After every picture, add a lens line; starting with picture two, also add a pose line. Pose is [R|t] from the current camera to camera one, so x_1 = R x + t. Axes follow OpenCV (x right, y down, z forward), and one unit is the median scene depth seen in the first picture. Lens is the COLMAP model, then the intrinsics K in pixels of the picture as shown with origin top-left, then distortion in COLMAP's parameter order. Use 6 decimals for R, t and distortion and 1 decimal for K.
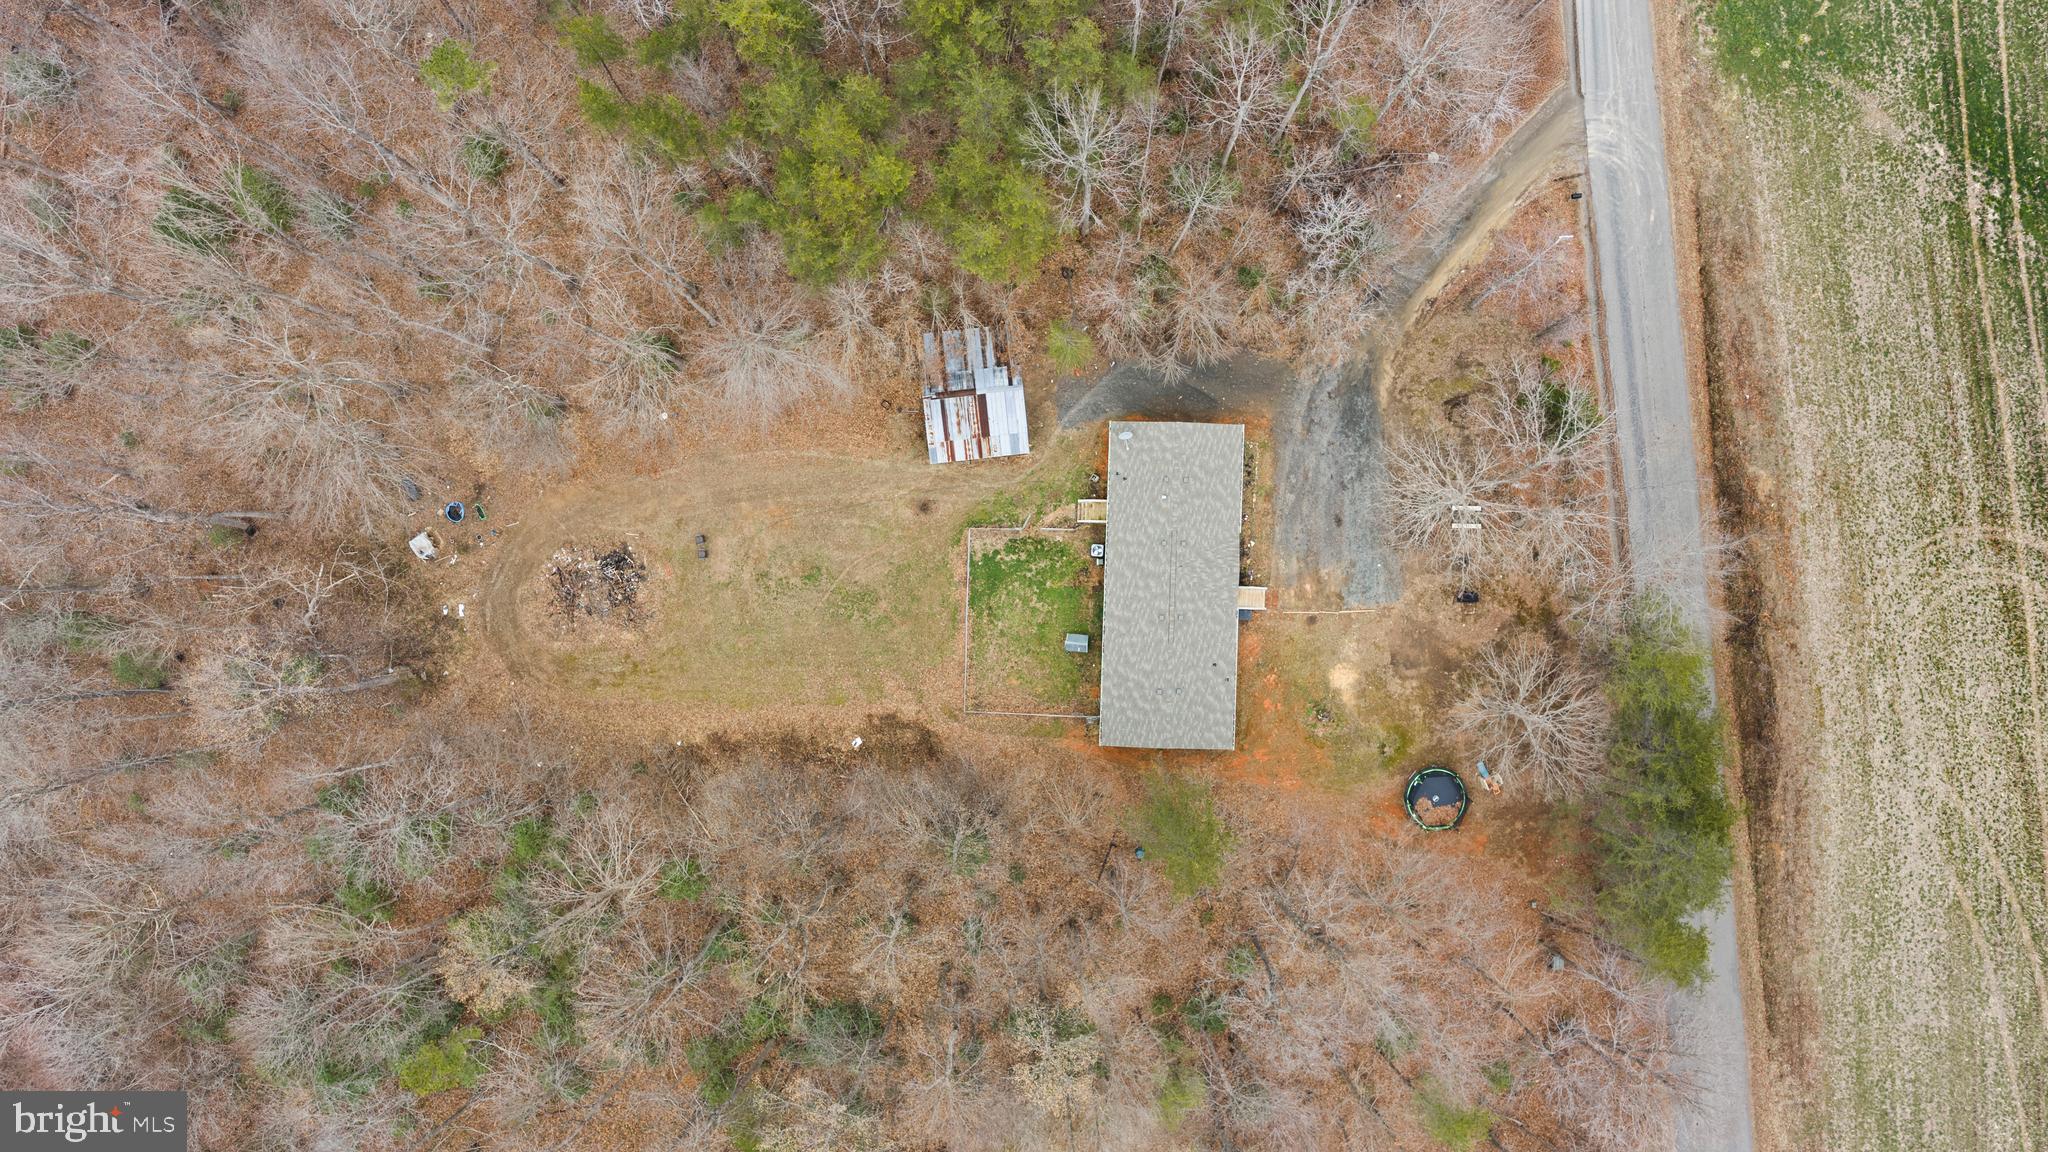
lens RADIAL K [[1674.5, 0, 1024.0], [0, 1674.5, 576.0], [0, 0, 1]] dist [0.007029, -0.011720]
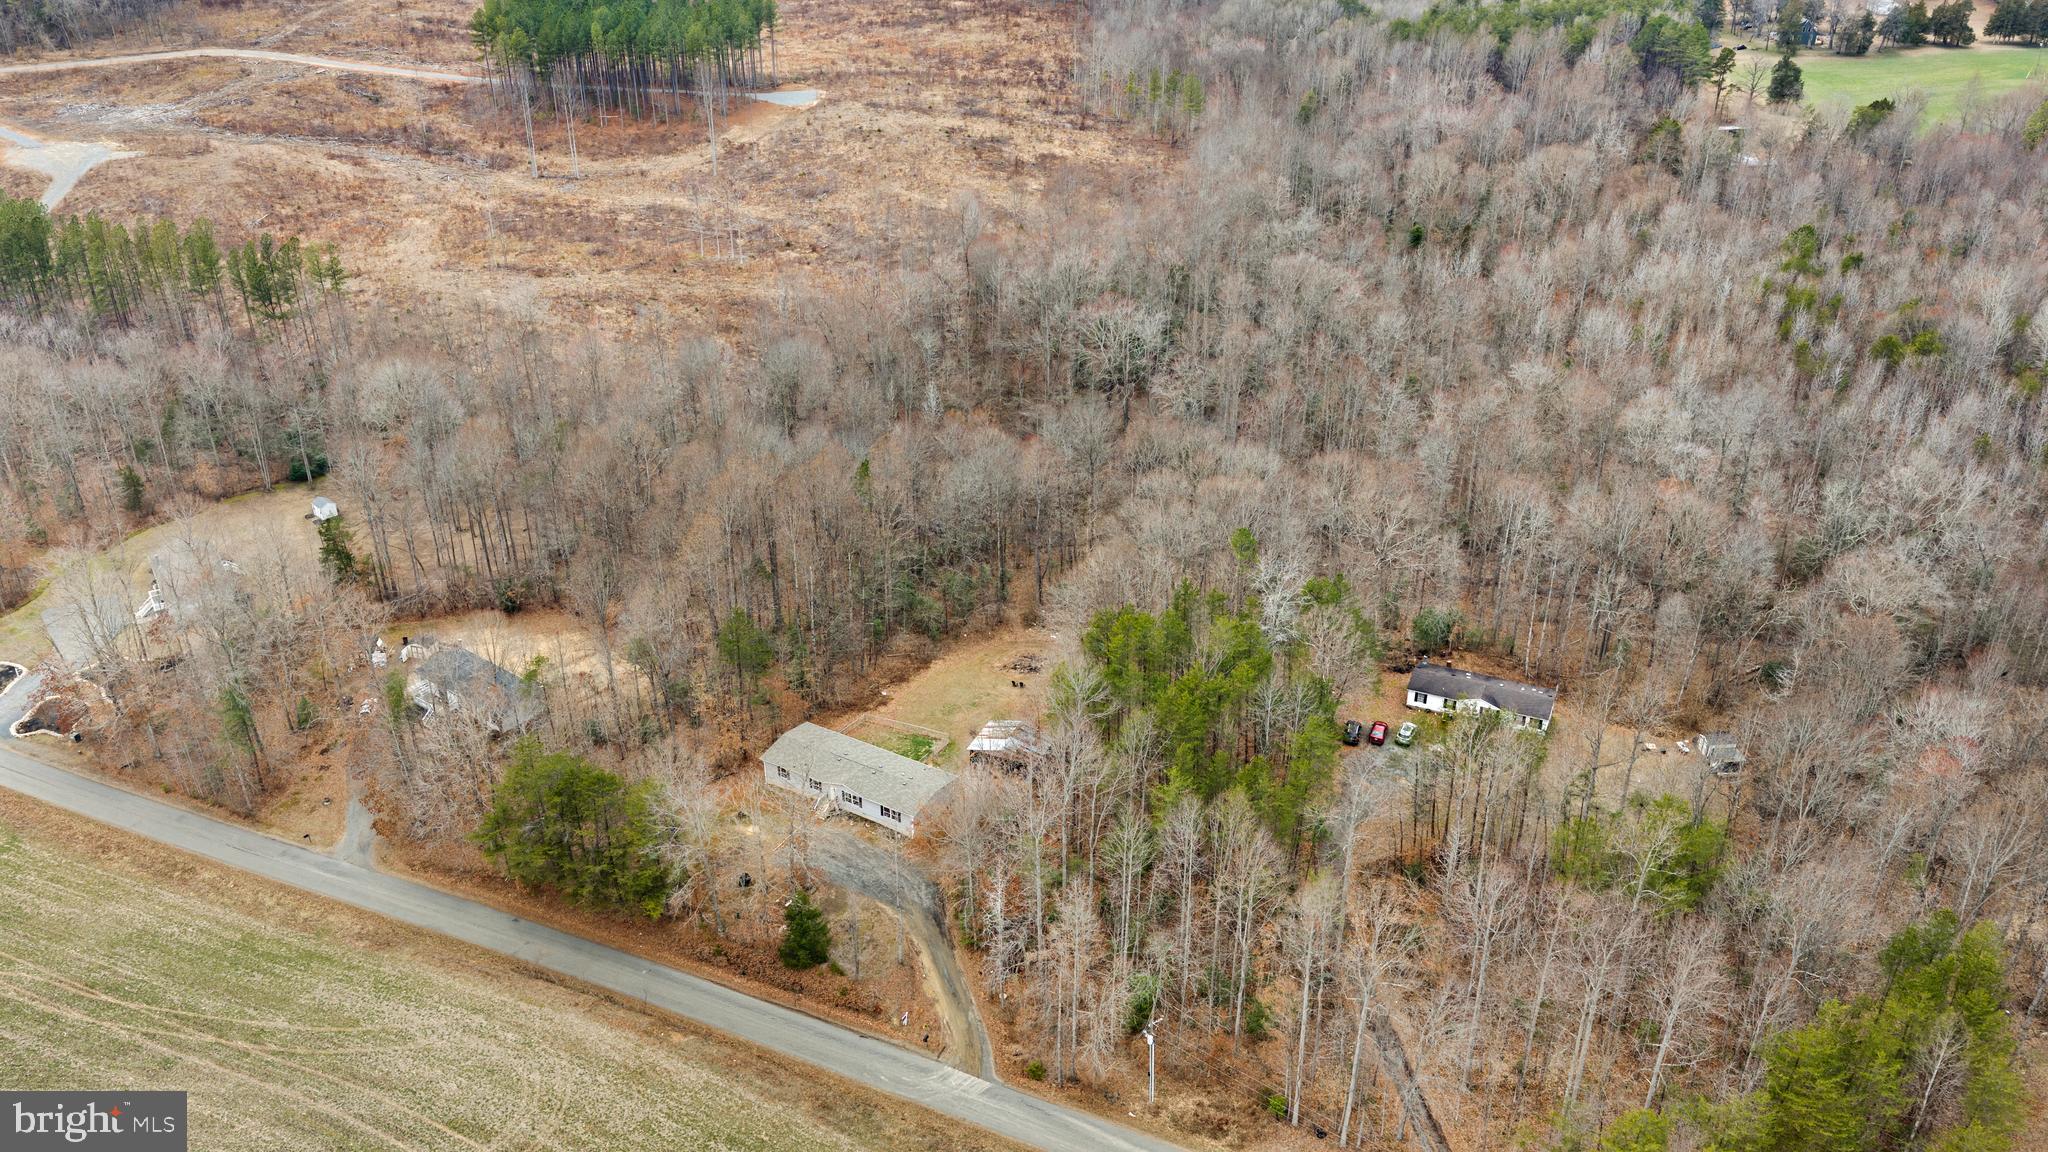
lens RADIAL K [[1674.5, 0, 1024.0], [0, 1674.5, 576.0], [0, 0, 1]] dist [0.007029, -0.011720]
pose [[-0.488764, 0.423574, -0.762689, 1.199626], [-0.872087, -0.213184, 0.440475, -0.836092], [0.023981, 0.880419, 0.473590, 0.012119]]
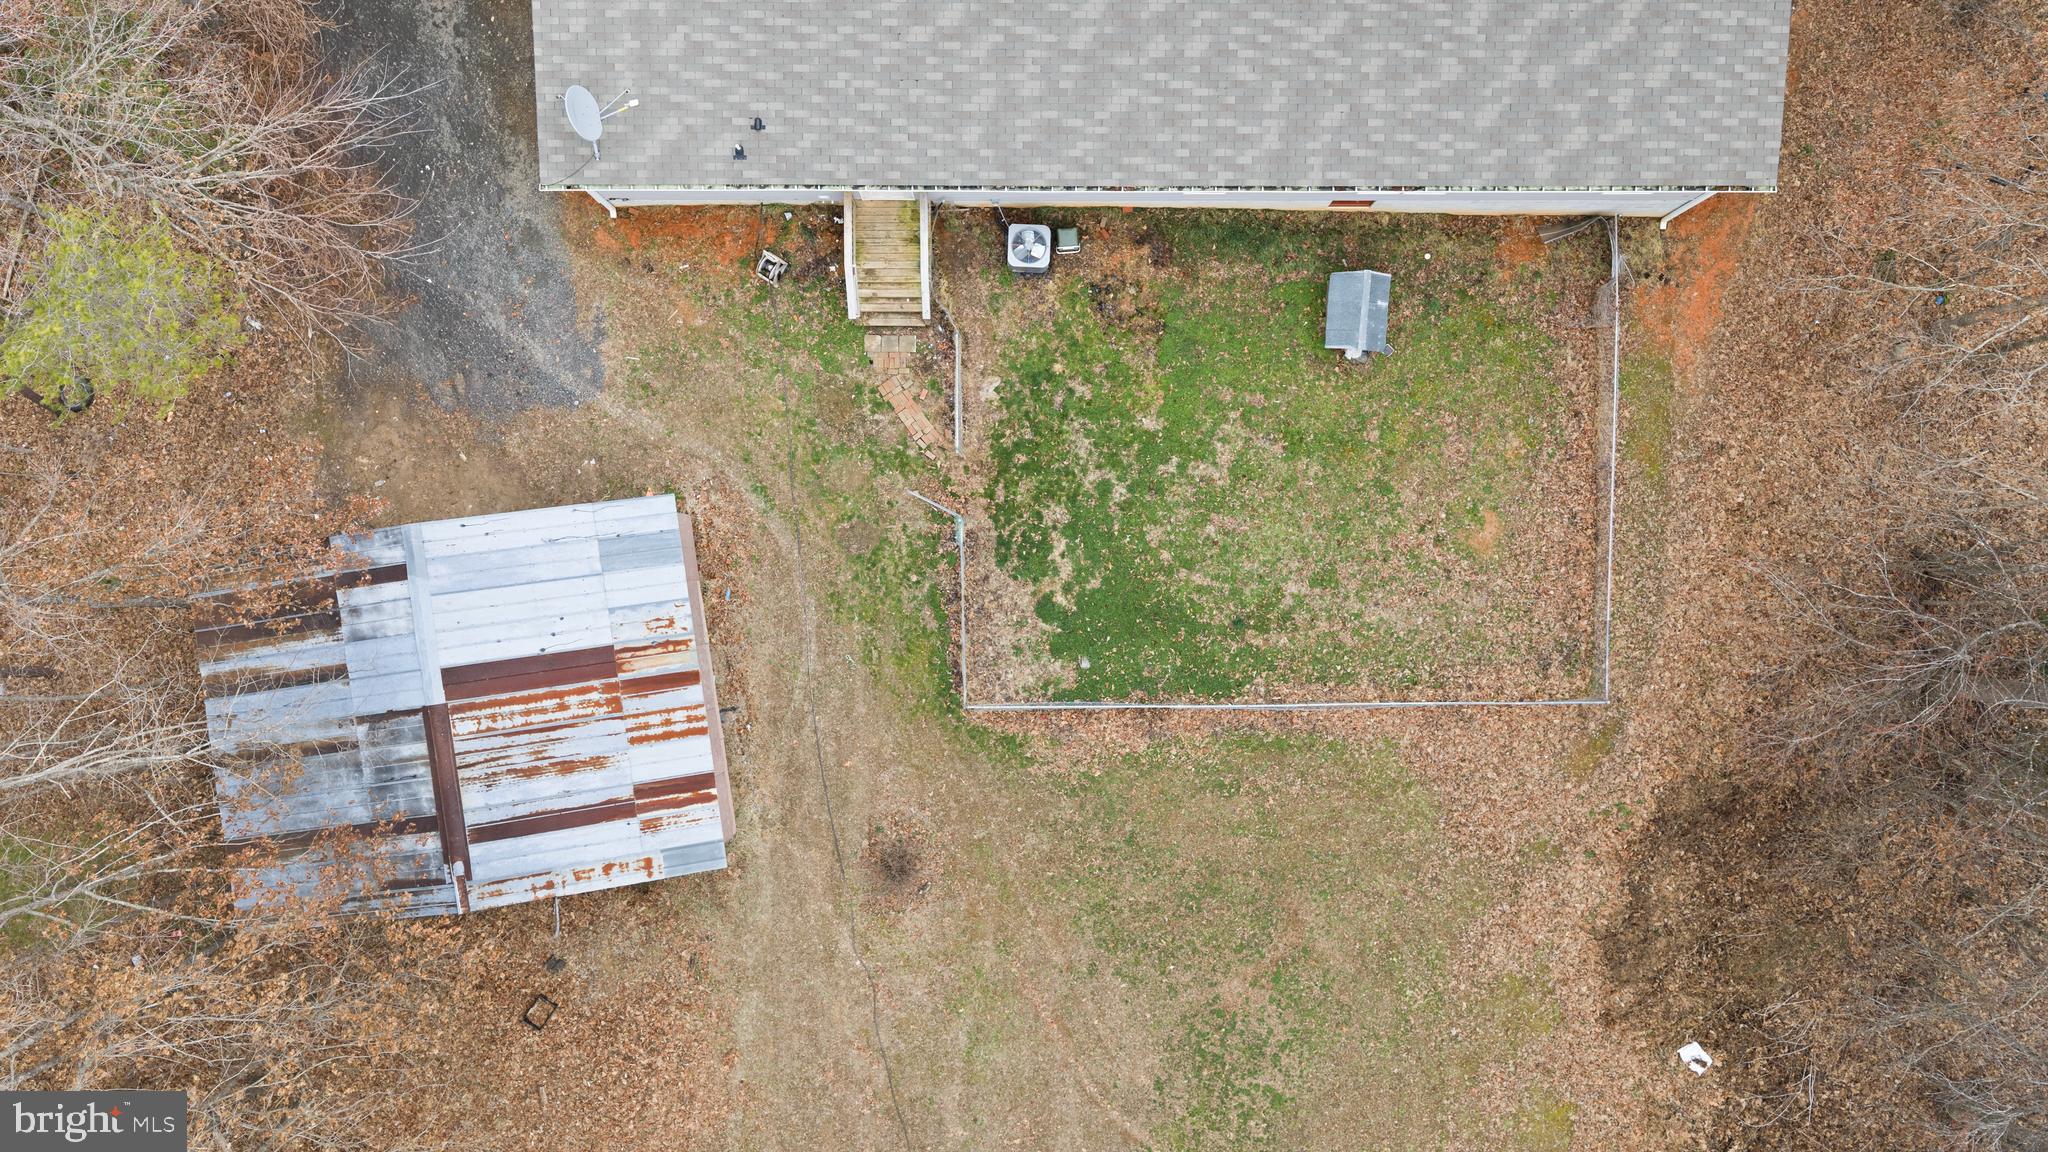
lens RADIAL K [[1674.5, 0, 1024.0], [0, 1674.5, 576.0], [0, 0, 1]] dist [0.007029, -0.011720]
pose [[-0.031951, -0.999443, 0.009659, -0.013657], [0.999172, -0.031695, 0.025527, -0.024836], [-0.025207, 0.010467, 0.999627, 0.715324]]
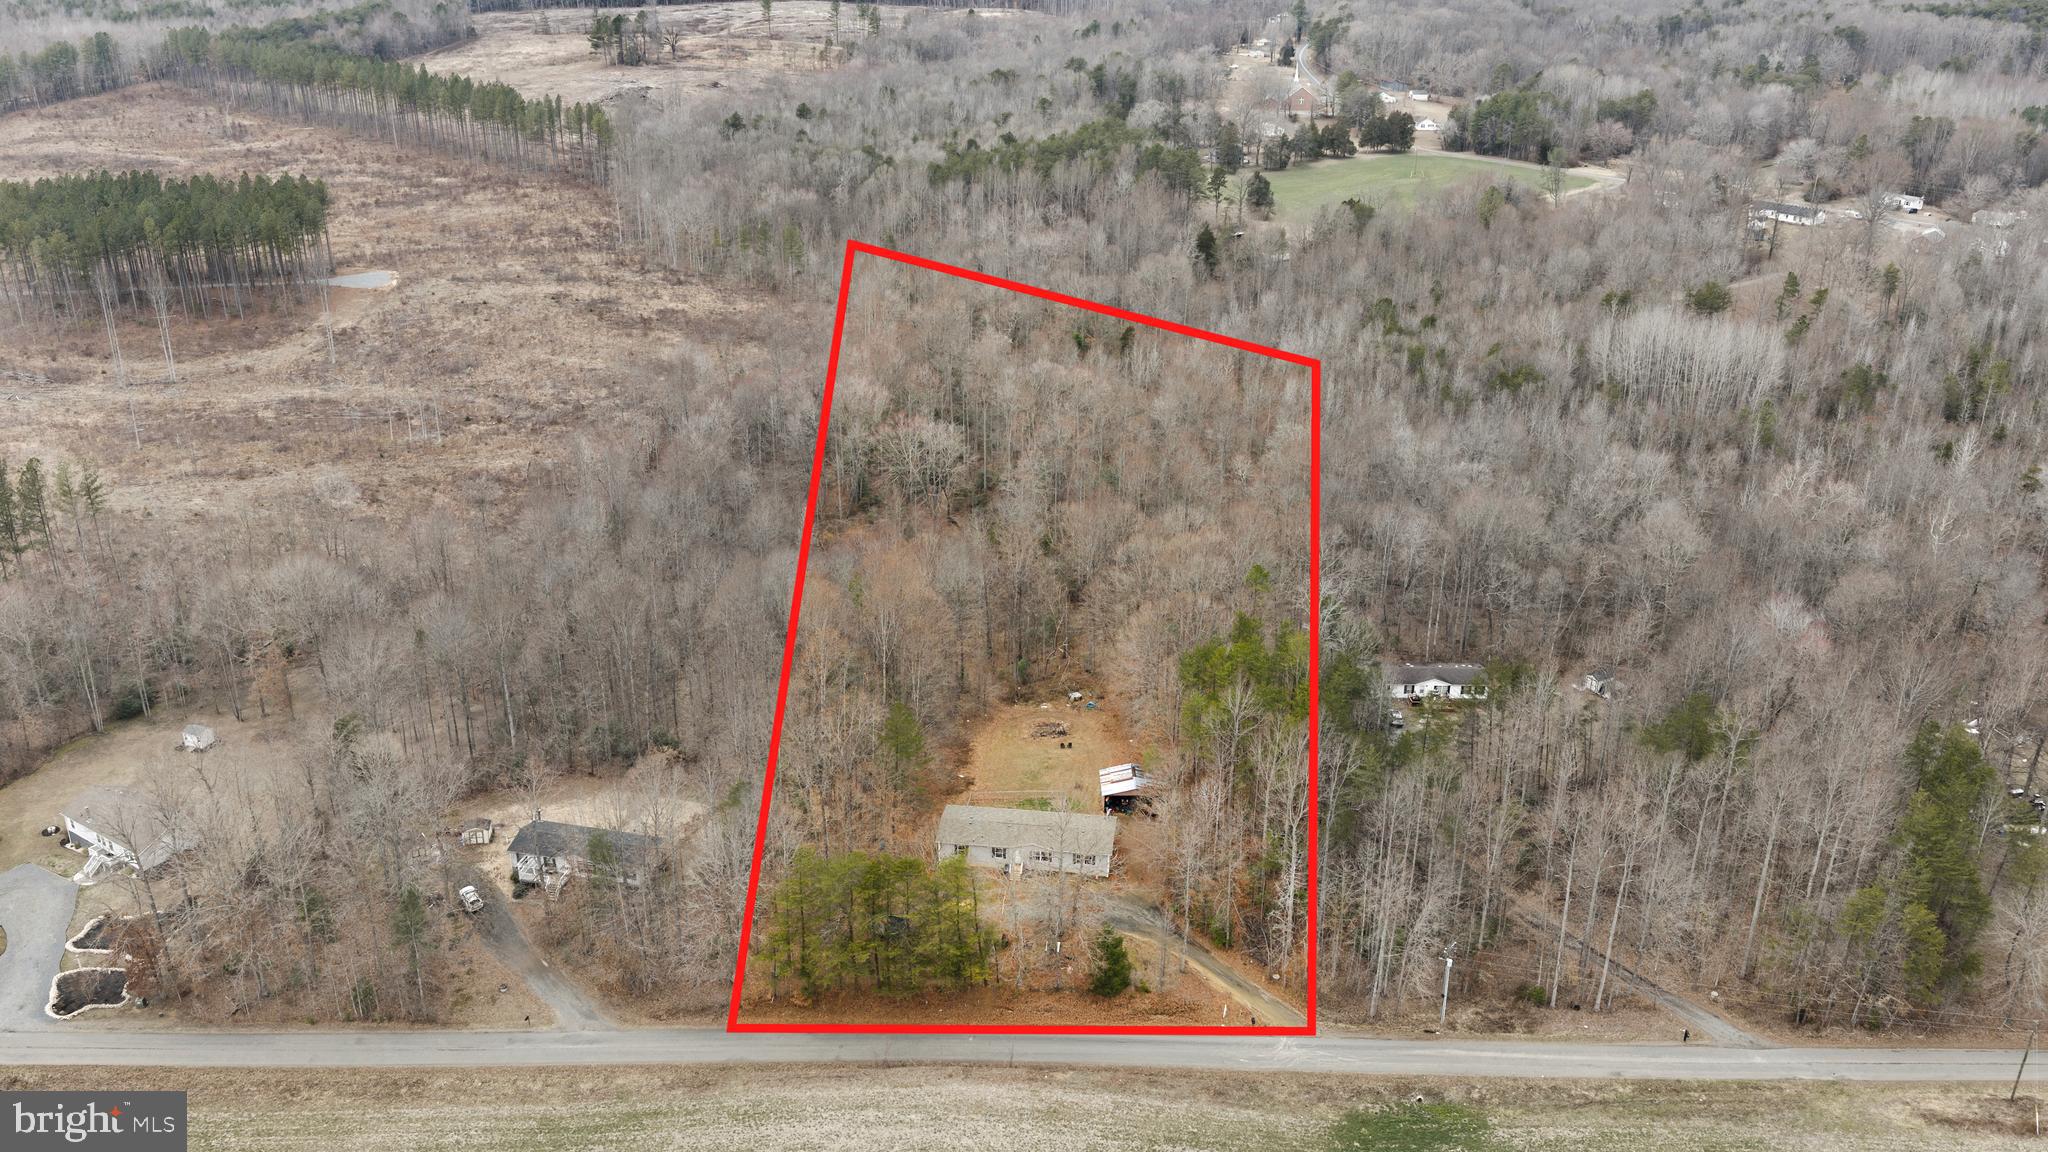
lens RADIAL K [[1674.5, 0, 1024.0], [0, 1674.5, 576.0], [0, 0, 1]] dist [0.007029, -0.011720]
pose [[-0.095194, 0.400552, -0.911316, 1.632977], [-0.995304, -0.022154, 0.094229, -0.153685], [0.017554, 0.916006, 0.400780, -0.011254]]
